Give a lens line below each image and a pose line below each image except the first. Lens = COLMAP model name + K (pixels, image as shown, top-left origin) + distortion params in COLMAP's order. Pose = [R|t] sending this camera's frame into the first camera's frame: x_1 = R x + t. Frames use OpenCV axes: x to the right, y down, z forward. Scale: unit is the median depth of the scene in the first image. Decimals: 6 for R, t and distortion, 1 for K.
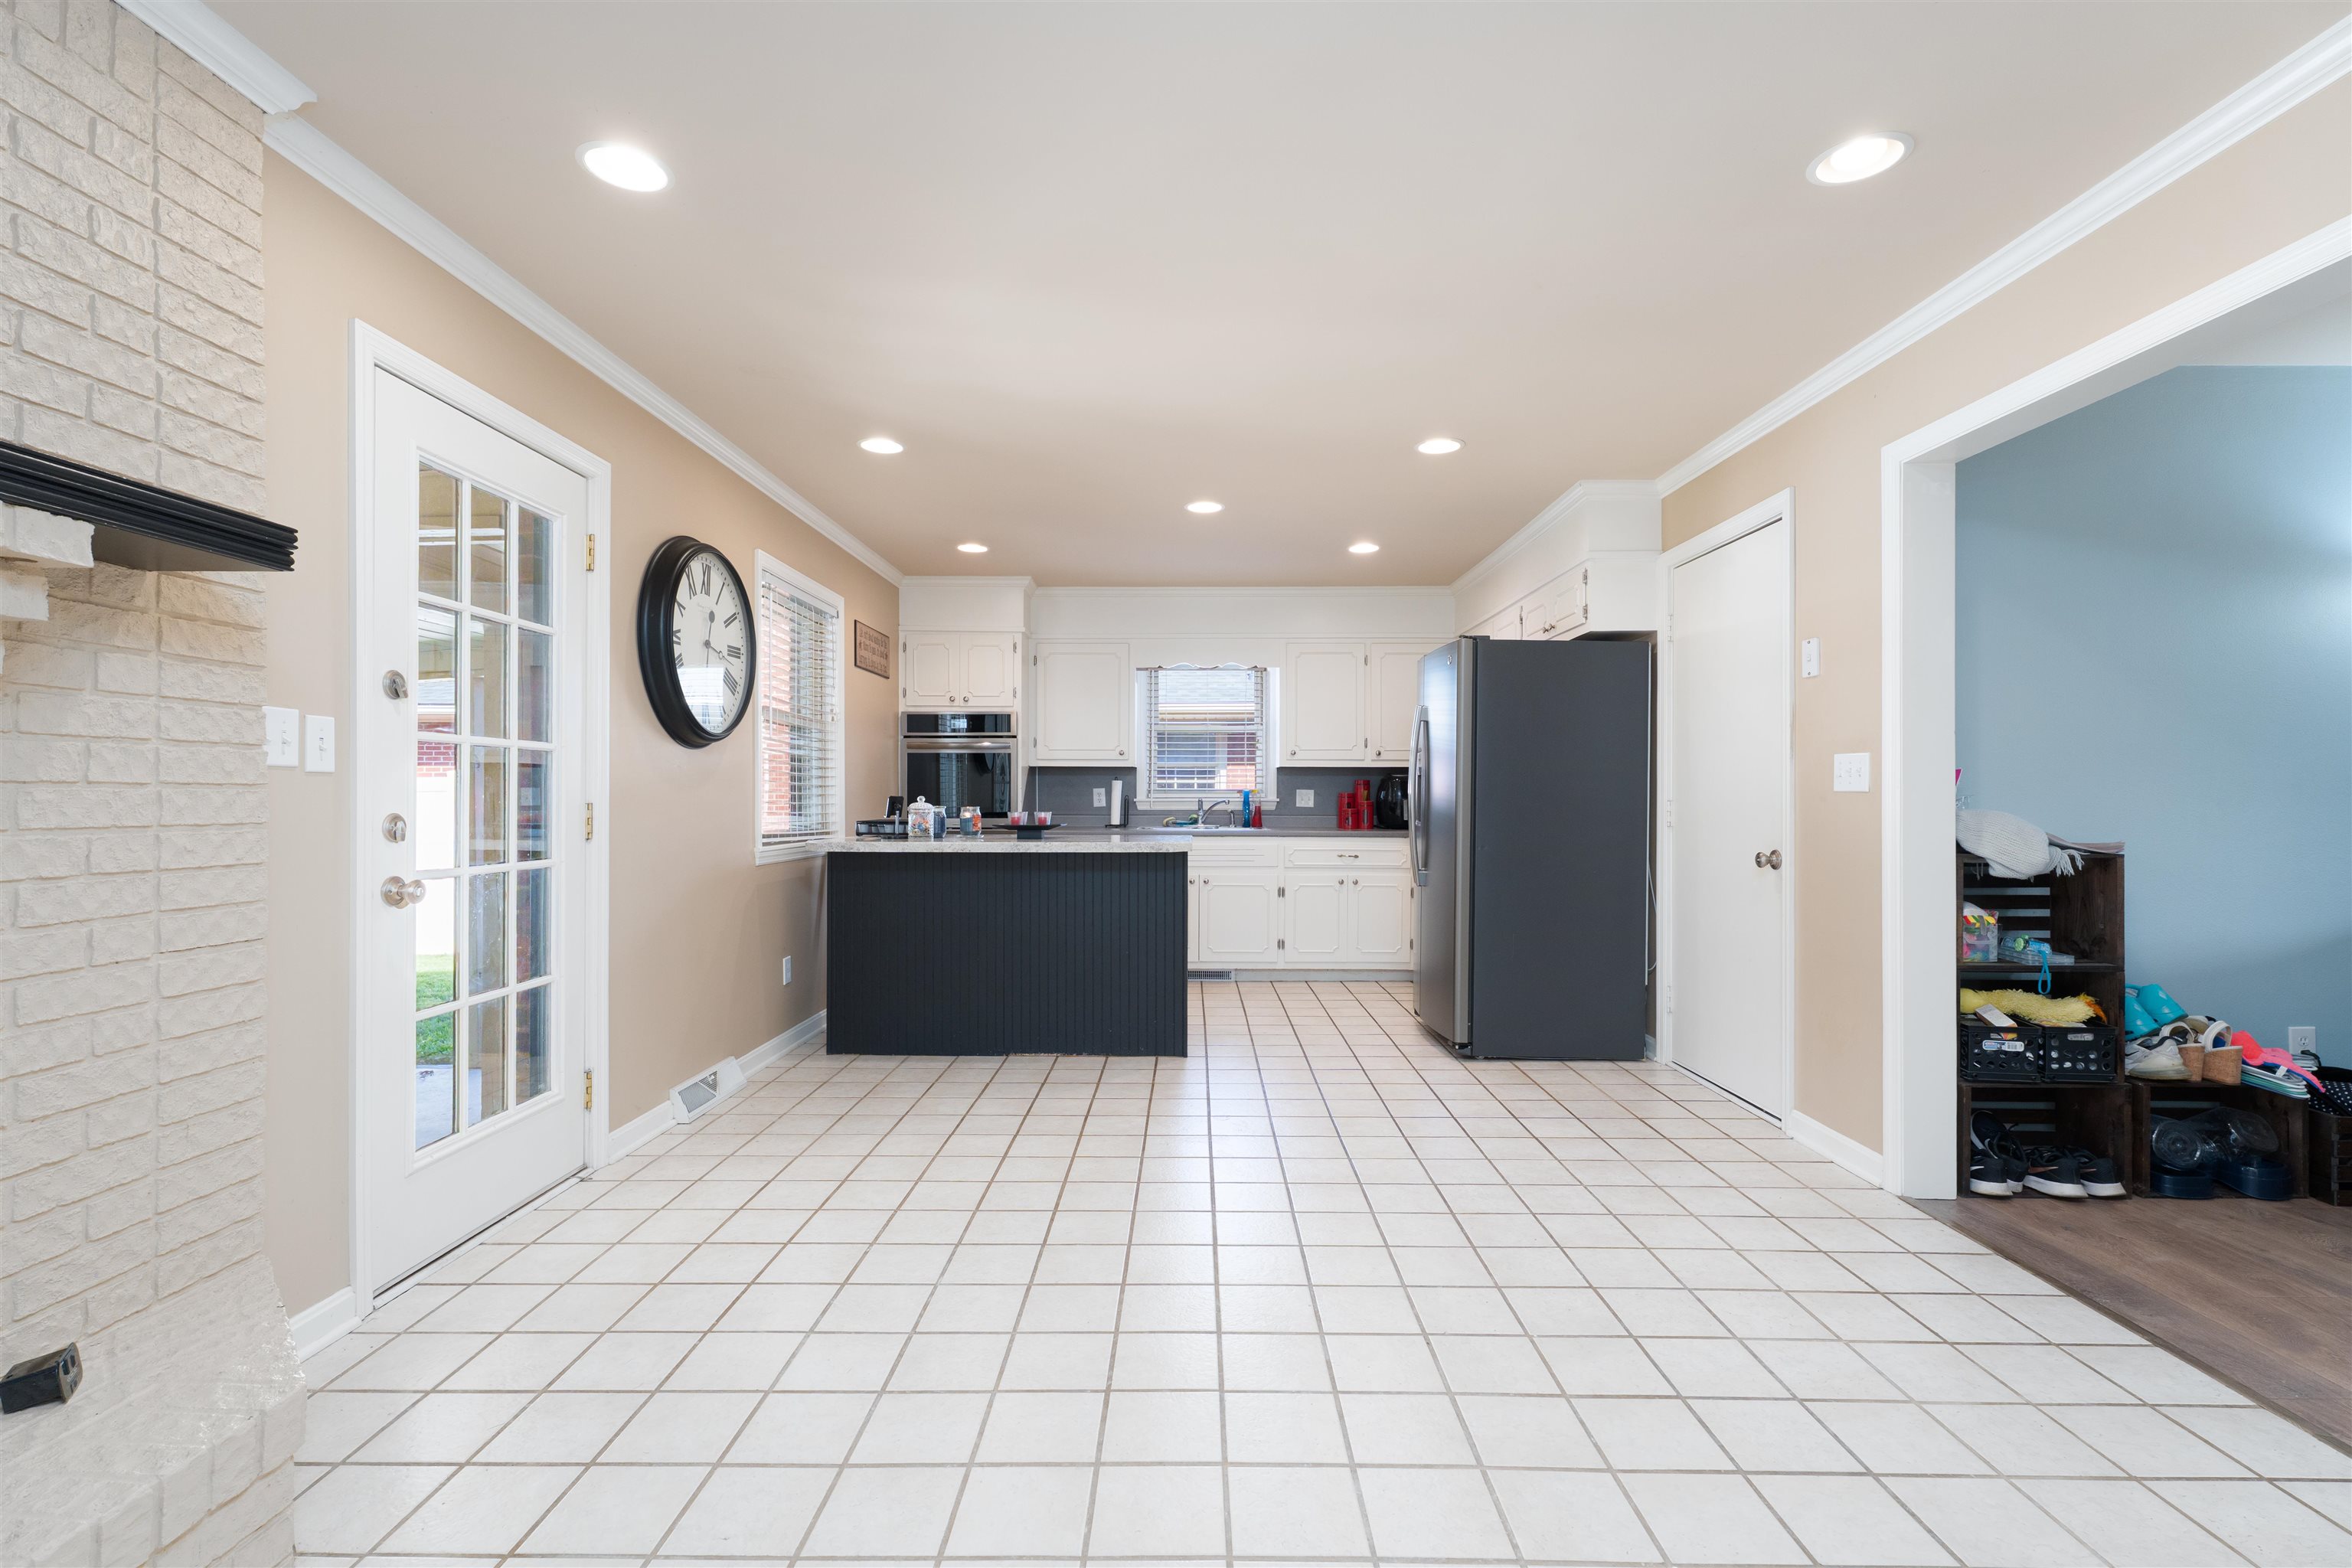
lens RADIAL K [[1063.6, 0, 1171.0], [0, 1063.6, 782.1], [0, 0, 1]] dist [0.002465, 0.000953]
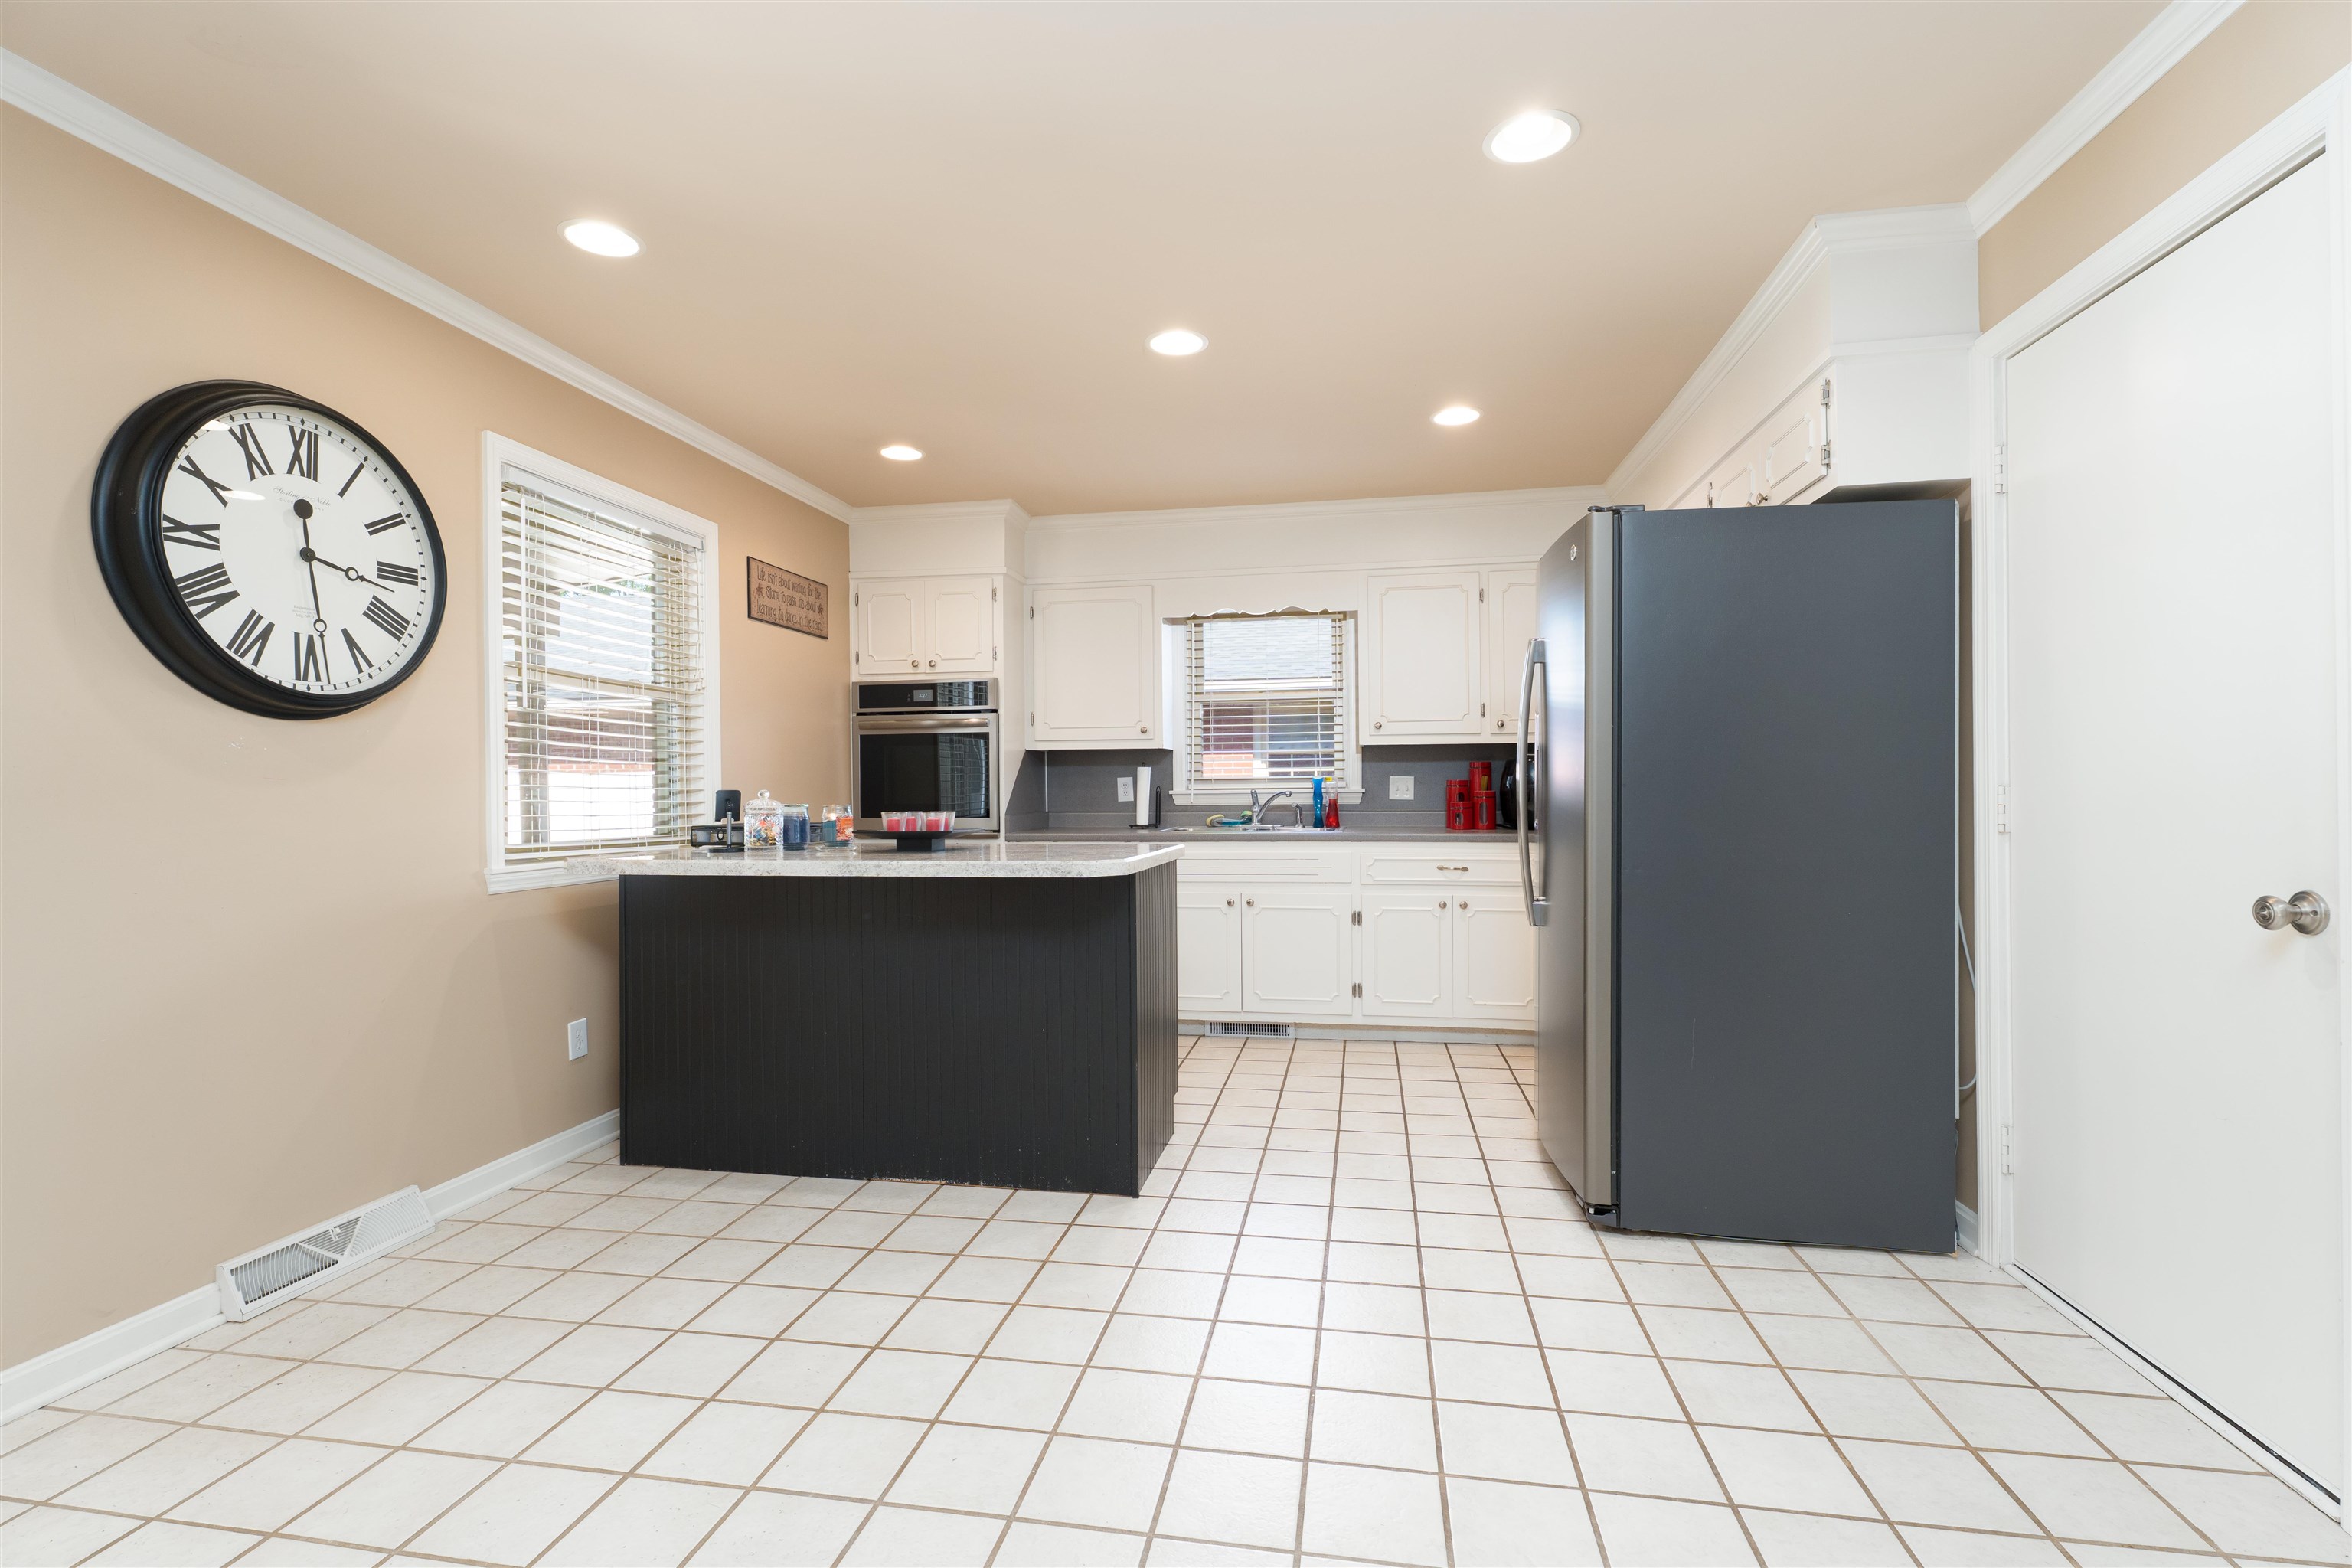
lens RADIAL K [[1115.4, 0, 1101.9], [0, 1115.4, 779.4], [0, 0, 1]] dist [0.004816, 0.000755]
pose [[0.981094, -0.011440, -0.193196, 0.083277], [0.012450, 0.999914, 0.004015, 0.004220], [0.193133, -0.006345, 0.981152, 0.229217]]
